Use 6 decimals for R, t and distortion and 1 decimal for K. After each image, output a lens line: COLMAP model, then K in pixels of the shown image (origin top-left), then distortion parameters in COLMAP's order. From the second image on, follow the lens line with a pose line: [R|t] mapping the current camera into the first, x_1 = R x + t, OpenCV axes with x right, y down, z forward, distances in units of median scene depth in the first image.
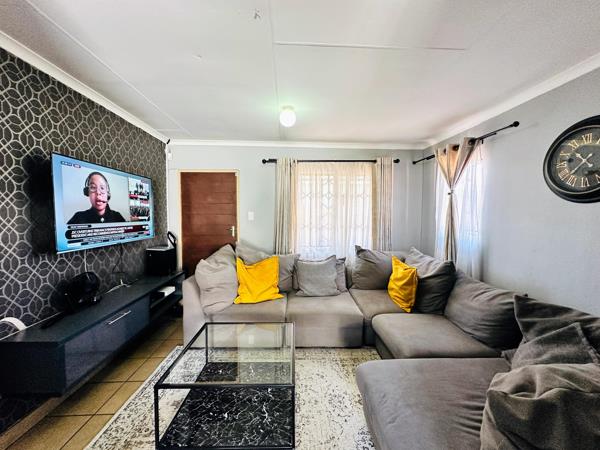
lens RADIAL K [[240.8, 0, 300.0], [0, 240.8, 225.0], [0, 0, 1]] dist [-0.002262, -0.000122]
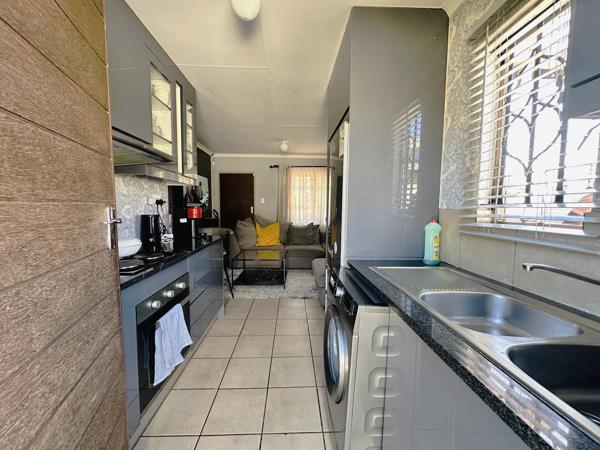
lens RADIAL K [[240.8, 0, 300.0], [0, 240.8, 225.0], [0, 0, 1]] dist [-0.002262, -0.000122]
pose [[0.999992, 0.002911, -0.002614, 0.069474], [-0.002840, 0.999640, 0.026688, 0.111628], [0.002691, -0.026680, 0.999640, -0.829362]]
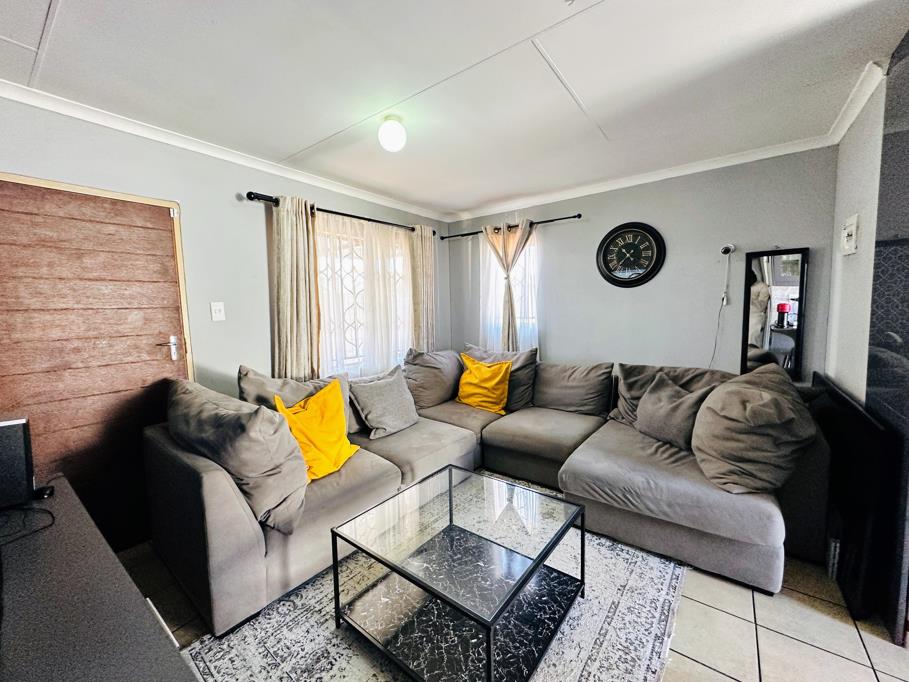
lens RADIAL K [[364.8, 0, 454.5], [0, 364.8, 341.0], [0, 0, 1]] dist [-0.002262, -0.000122]
pose [[0.633530, -0.090581, 0.768397, -0.608260], [0.066329, 0.995826, 0.062704, 0.007342], [-0.770870, 0.011242, 0.636894, 0.285915]]
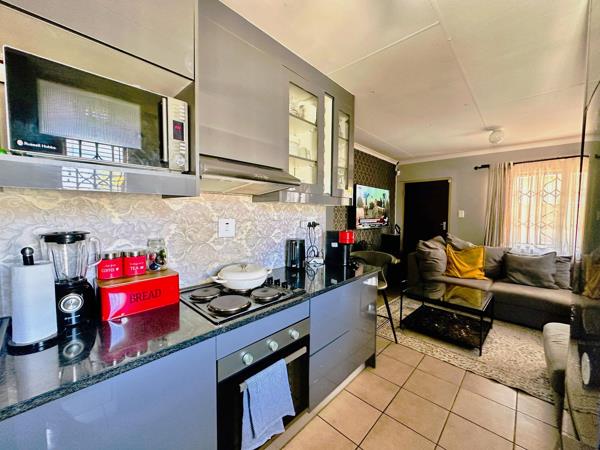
lens RADIAL K [[240.8, 0, 300.0], [0, 240.8, 225.0], [0, 0, 1]] dist [-0.002262, -0.000122]
pose [[0.698747, 0.035970, -0.714464, 0.129297], [-0.038128, 0.999188, 0.013015, 0.044722], [0.714352, 0.018147, 0.699551, -0.572797]]
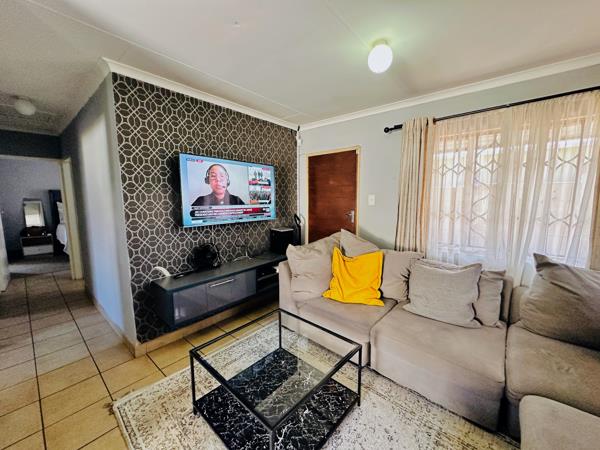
lens RADIAL K [[240.8, 0, 300.0], [0, 240.8, 225.0], [0, 0, 1]] dist [-0.002262, -0.000122]
pose [[0.731440, 0.073199, -0.677965, 0.254518], [-0.026480, 0.996521, 0.079025, -0.012648], [0.681391, -0.039850, 0.730834, 0.279619]]
